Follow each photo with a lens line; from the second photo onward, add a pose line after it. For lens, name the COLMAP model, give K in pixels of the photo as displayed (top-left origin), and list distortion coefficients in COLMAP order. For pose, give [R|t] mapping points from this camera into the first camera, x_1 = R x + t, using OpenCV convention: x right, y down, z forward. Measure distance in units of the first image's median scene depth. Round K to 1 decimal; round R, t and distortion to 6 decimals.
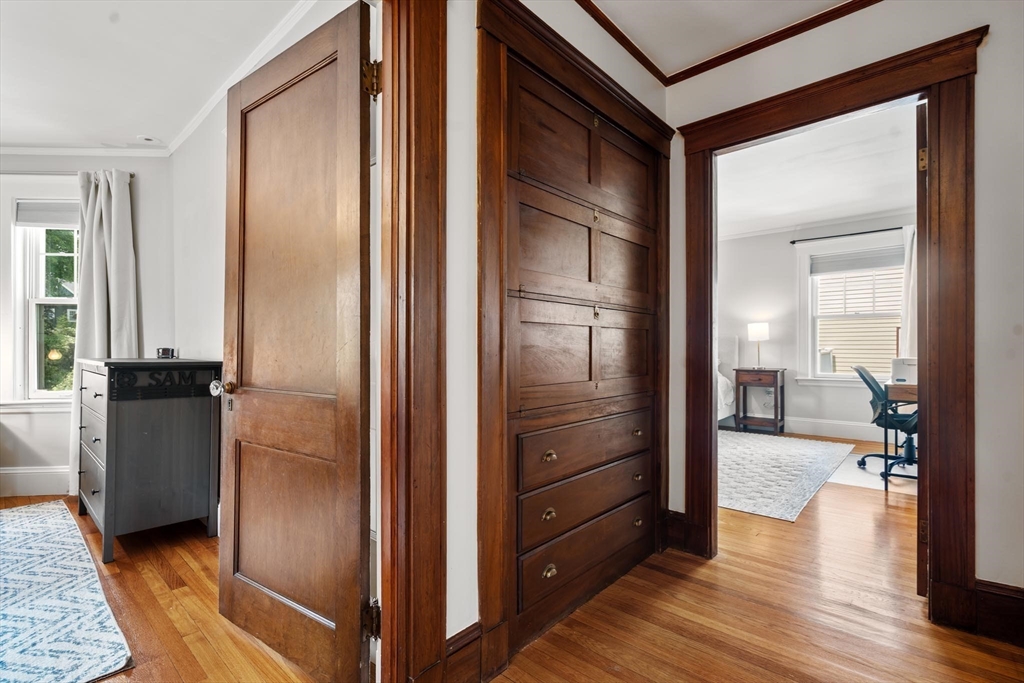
lens RADIAL K [[470.9, 0, 512.0], [0, 470.9, 346.9], [0, 0, 1]] dist [-0.000919, 0.000956]
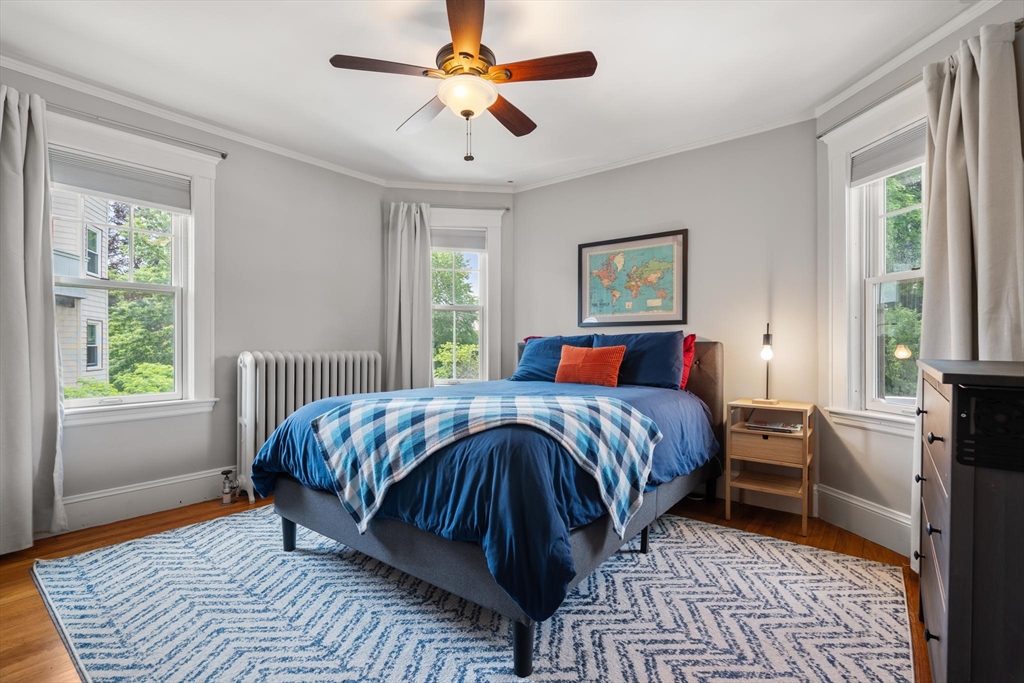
lens RADIAL K [[470.9, 0, 506.9], [0, 470.9, 342.7], [0, 0, 1]] dist [-0.000919, 0.000956]
pose [[0.058576, -0.001986, -0.998281, -0.358573], [0.001827, 0.999997, -0.001882, 0.003409], [0.998281, -0.001714, 0.058580, 0.451502]]
